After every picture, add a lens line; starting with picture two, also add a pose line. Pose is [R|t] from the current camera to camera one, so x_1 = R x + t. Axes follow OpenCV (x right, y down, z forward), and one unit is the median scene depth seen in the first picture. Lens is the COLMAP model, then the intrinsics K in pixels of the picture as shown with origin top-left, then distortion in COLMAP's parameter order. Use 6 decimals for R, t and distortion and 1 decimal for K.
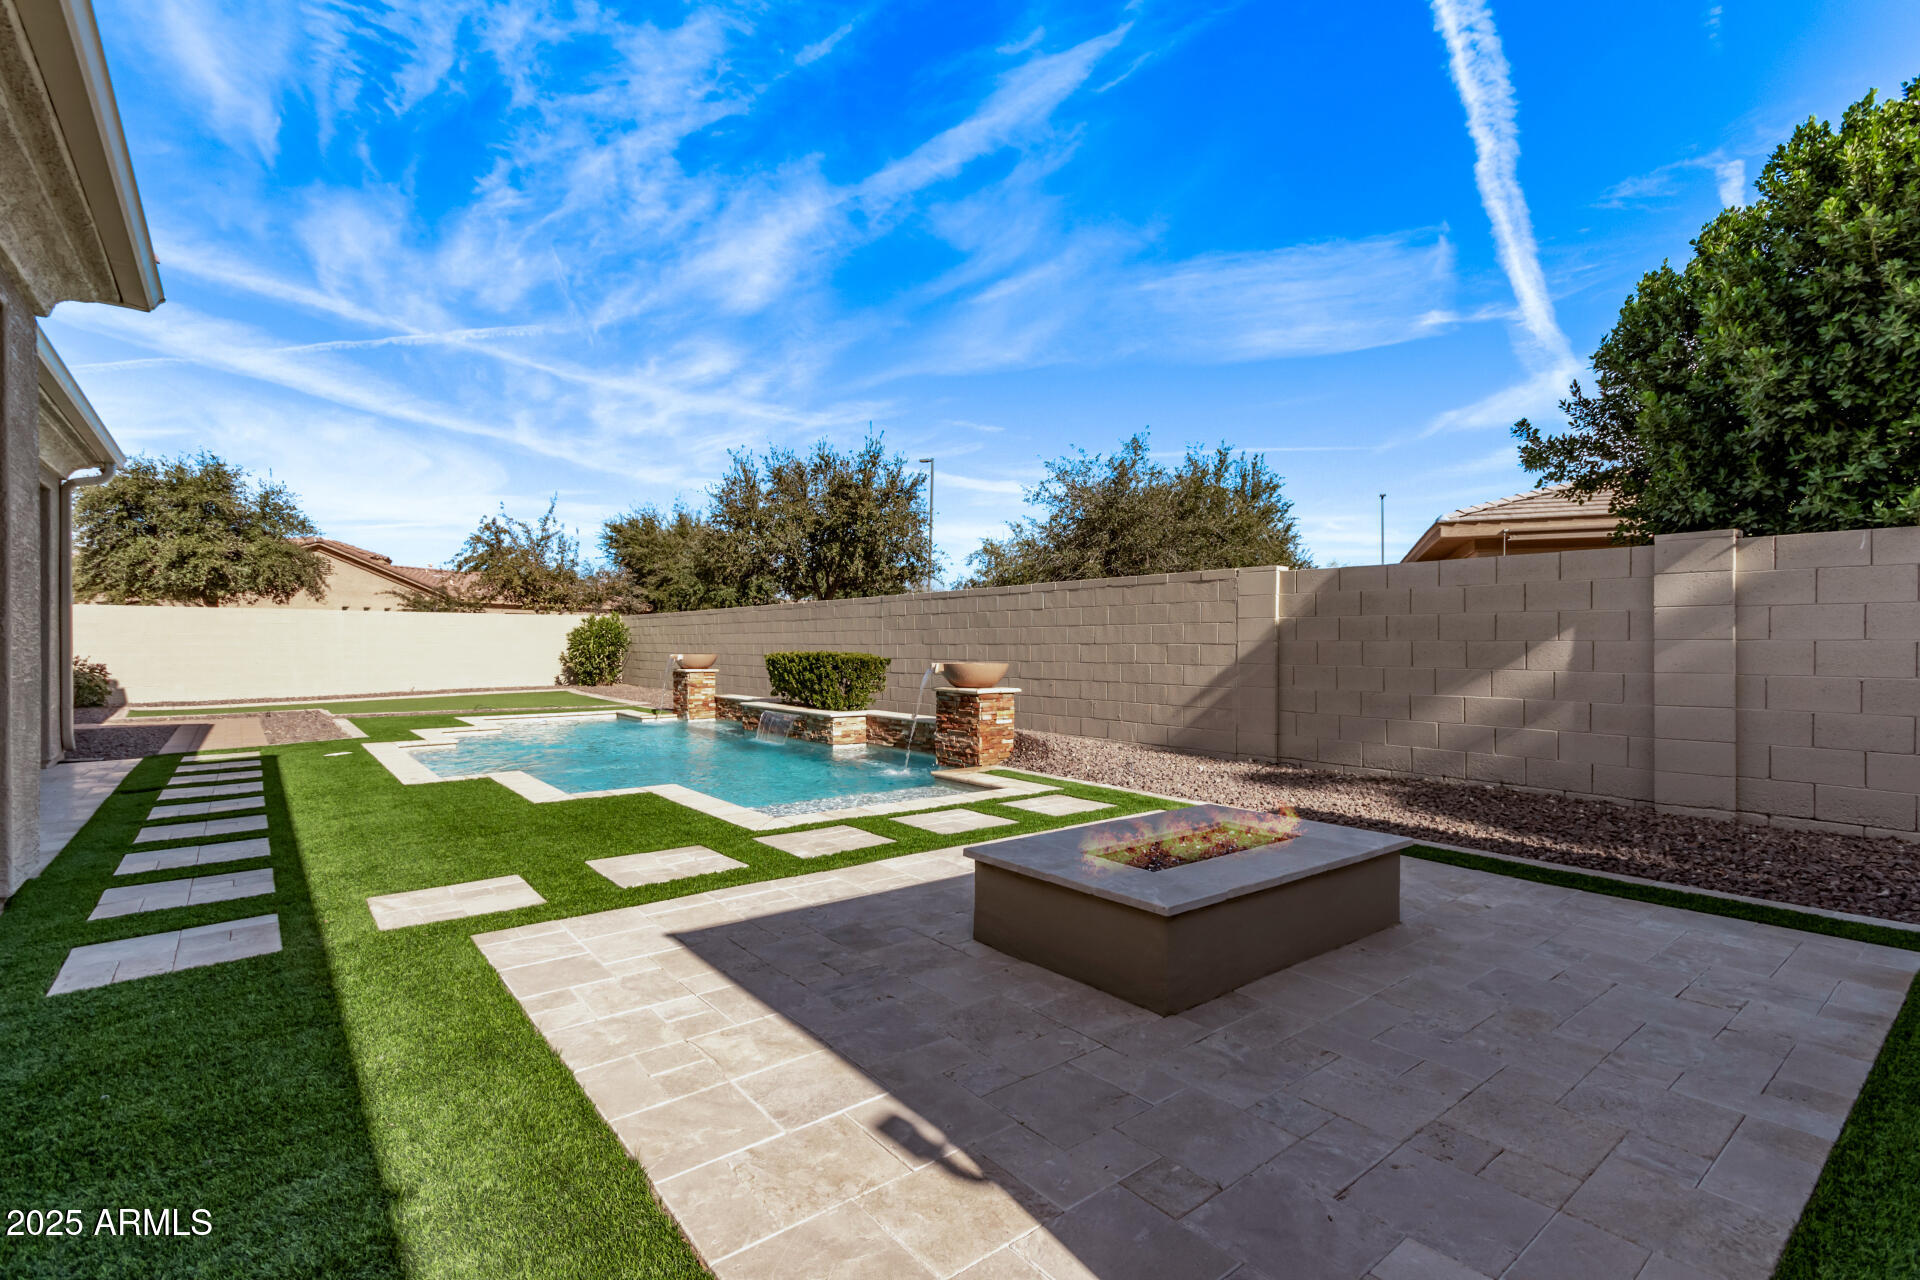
lens RADIAL K [[905.8, 0, 1003.6], [0, 905.8, 645.7], [0, 0, 1]] dist [0.001911, 0.000190]
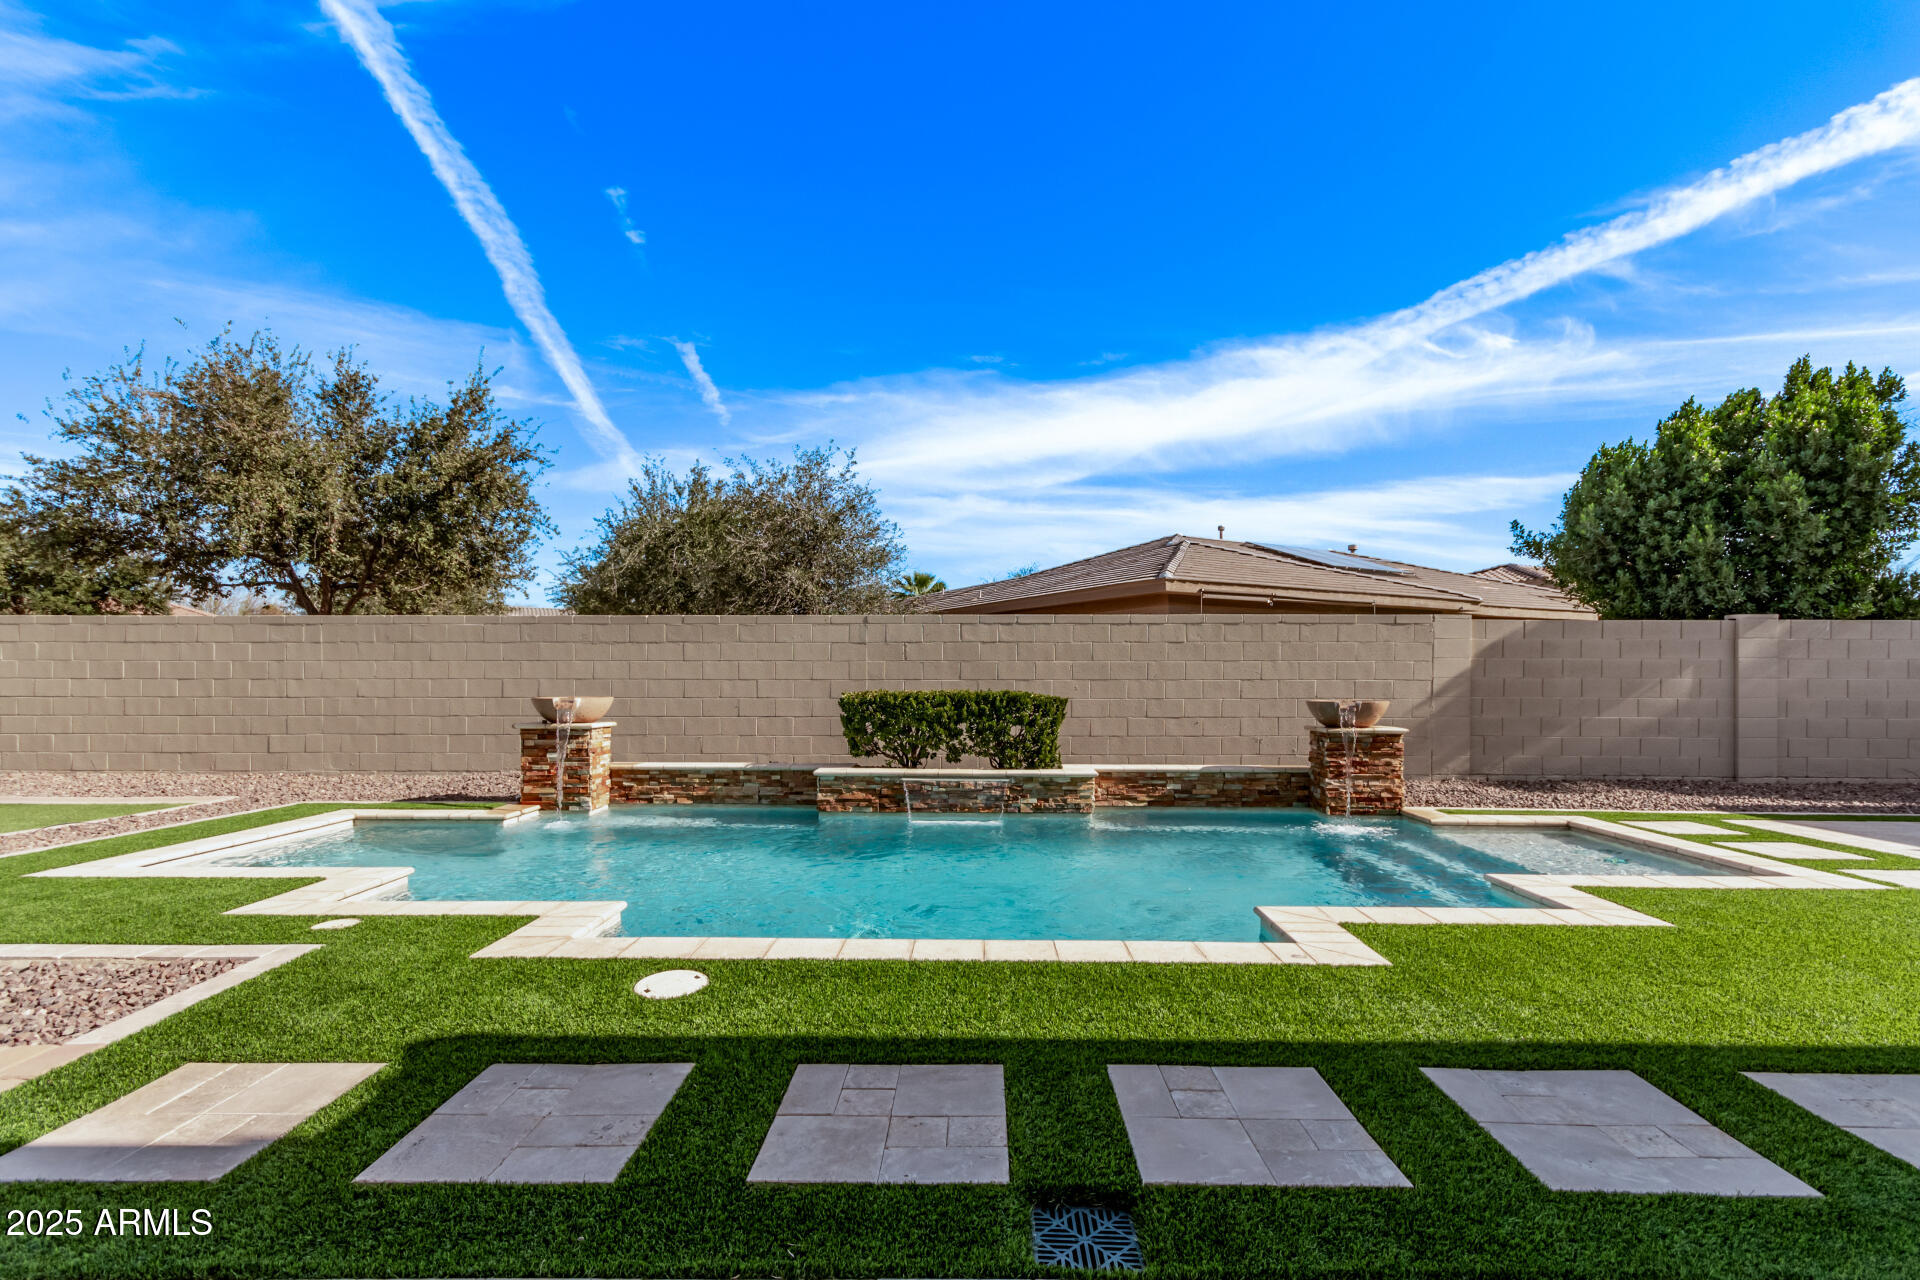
lens RADIAL K [[905.8, 0, 1003.6], [0, 905.8, 645.7], [0, 0, 1]] dist [0.001911, 0.000190]
pose [[0.631879, 0.030995, 0.774447, -1.003026], [-0.001088, 0.999235, -0.039104, 0.000344], [-0.775067, 0.023866, 0.631429, 0.709025]]
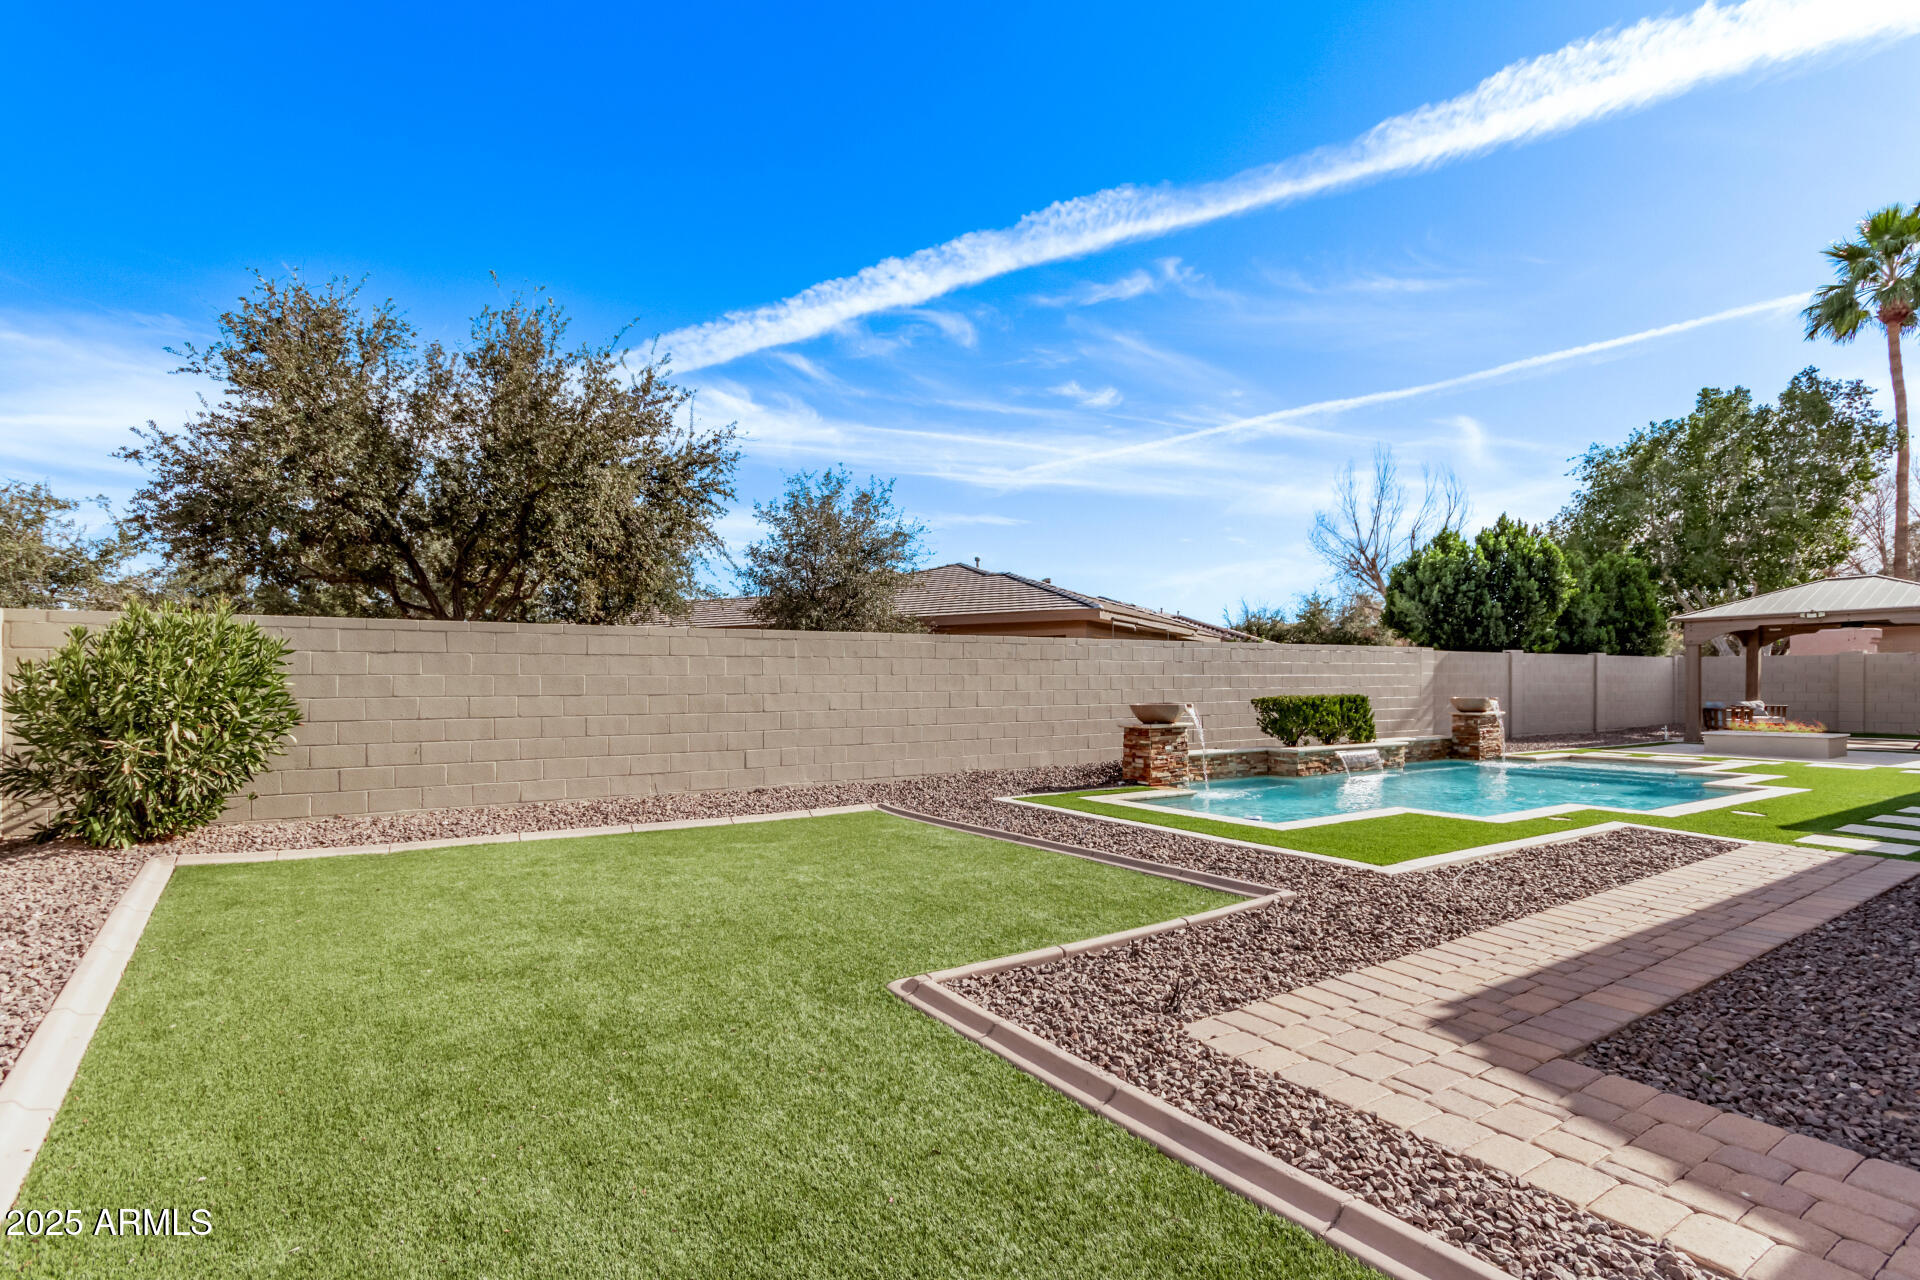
lens RADIAL K [[905.8, 0, 1003.6], [0, 905.8, 645.7], [0, 0, 1]] dist [0.001911, 0.000190]
pose [[0.091662, 0.045442, 0.994753, -1.827880], [0.008059, 0.998892, -0.046373, -0.006338], [-0.995758, 0.012267, 0.091194, 1.759710]]
